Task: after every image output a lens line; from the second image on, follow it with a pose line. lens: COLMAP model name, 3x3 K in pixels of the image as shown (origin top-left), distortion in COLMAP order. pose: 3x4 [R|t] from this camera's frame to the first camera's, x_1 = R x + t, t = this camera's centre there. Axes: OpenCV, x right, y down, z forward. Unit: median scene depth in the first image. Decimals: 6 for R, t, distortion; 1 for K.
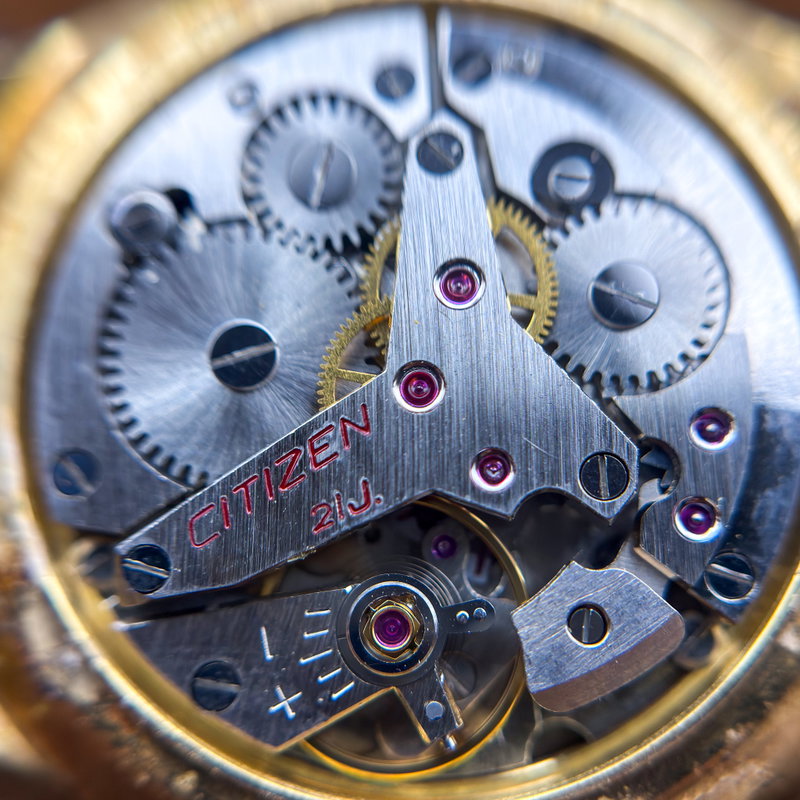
lens RADIAL K [[1263.0, 0, 400.0], [0, 1263.0, 400.0], [0, 0, 1]] dist [0.664287, -0.931090]
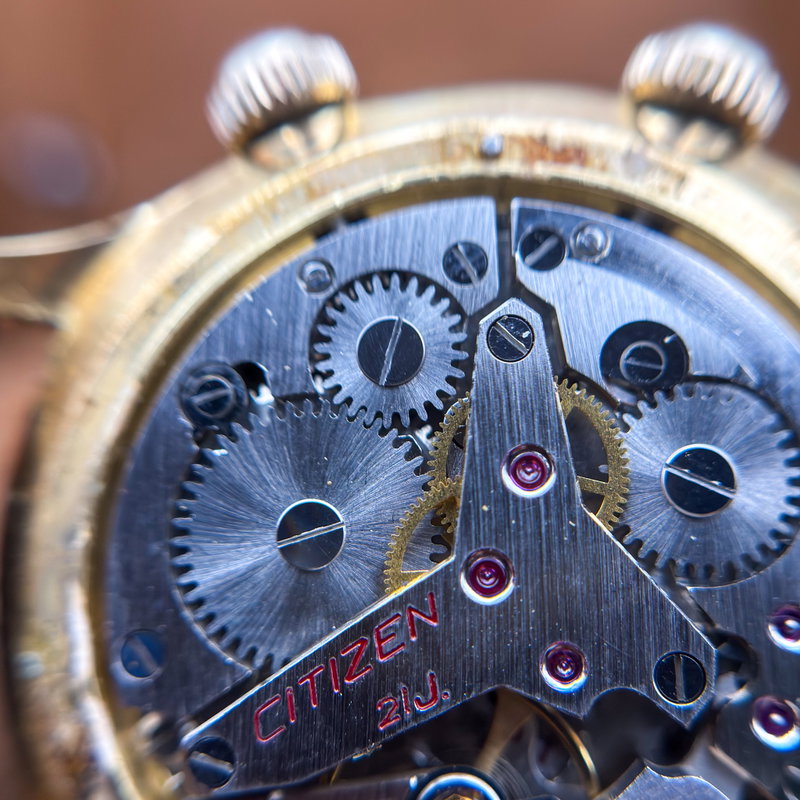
lens RADIAL K [[1263.0, 0, 400.0], [0, 1263.0, 400.0], [0, 0, 1]] dist [0.664287, -0.931090]
pose [[0.999739, 0.014377, -0.017740, -0.037447], [-0.013330, 0.998241, 0.057777, -0.204383], [0.018540, -0.057525, 0.998172, 0.010168]]
